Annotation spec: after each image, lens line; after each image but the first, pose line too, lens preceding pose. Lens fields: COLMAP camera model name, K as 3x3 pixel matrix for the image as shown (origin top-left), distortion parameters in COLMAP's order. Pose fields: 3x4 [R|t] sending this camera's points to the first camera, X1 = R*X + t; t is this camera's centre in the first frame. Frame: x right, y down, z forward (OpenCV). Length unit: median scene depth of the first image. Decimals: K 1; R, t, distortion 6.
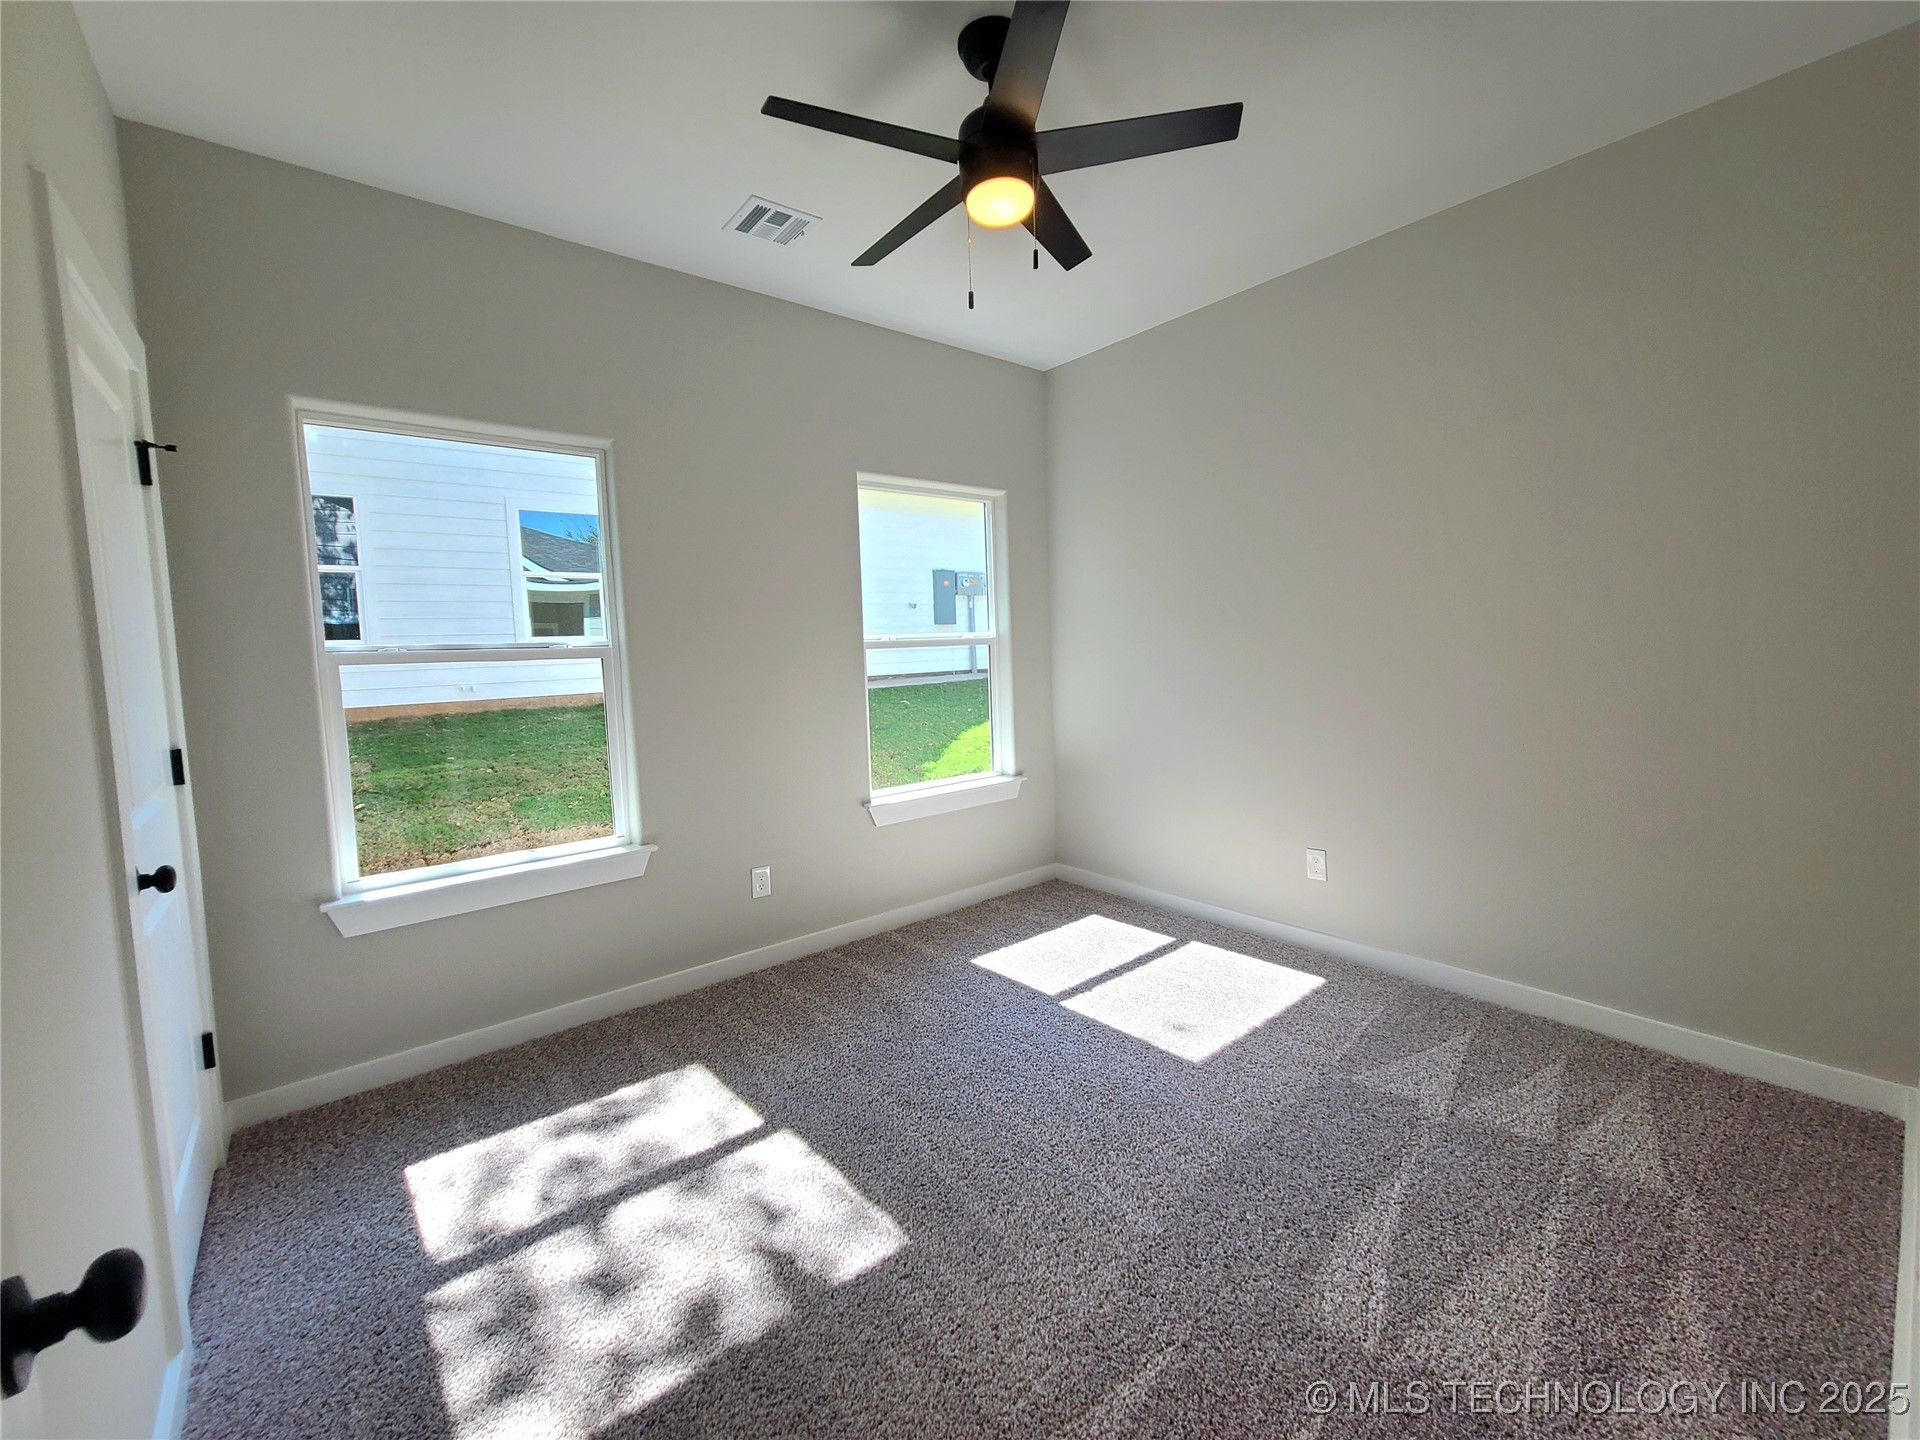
lens RADIAL K [[775.1, 0, 968.0], [0, 775.1, 706.2], [0, 0, 1]] dist [-0.001191, -0.000819]
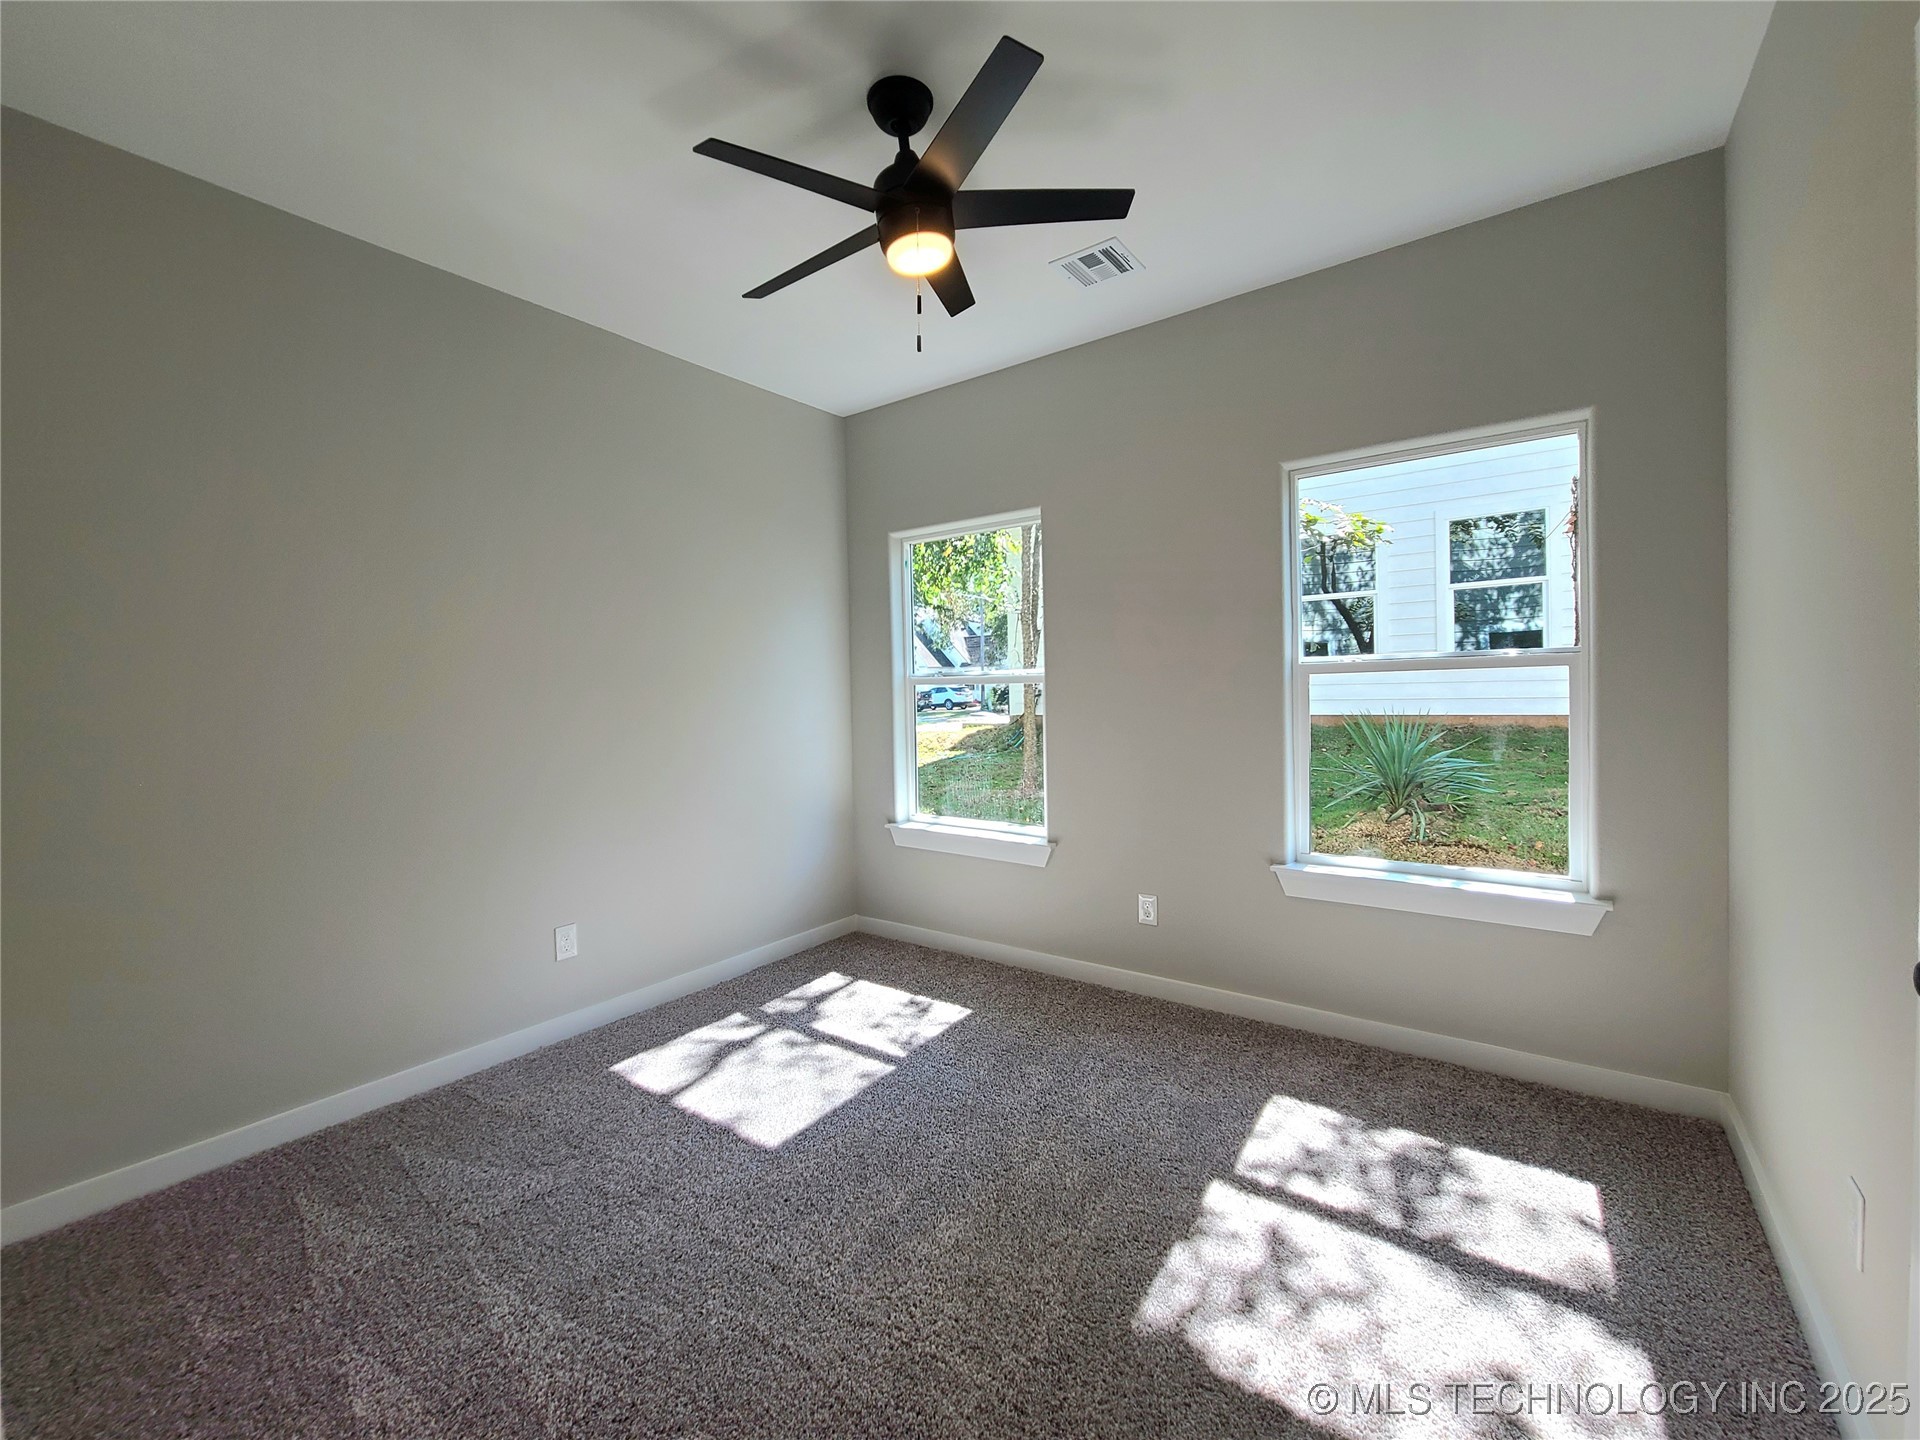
lens RADIAL K [[775.1, 0, 968.0], [0, 775.1, 706.2], [0, 0, 1]] dist [-0.001191, -0.000819]
pose [[0.243069, 0.052774, -0.968572, 0.244382], [-0.055836, 0.997624, 0.040344, -0.023996], [0.968401, 0.044275, 0.245438, 0.198945]]
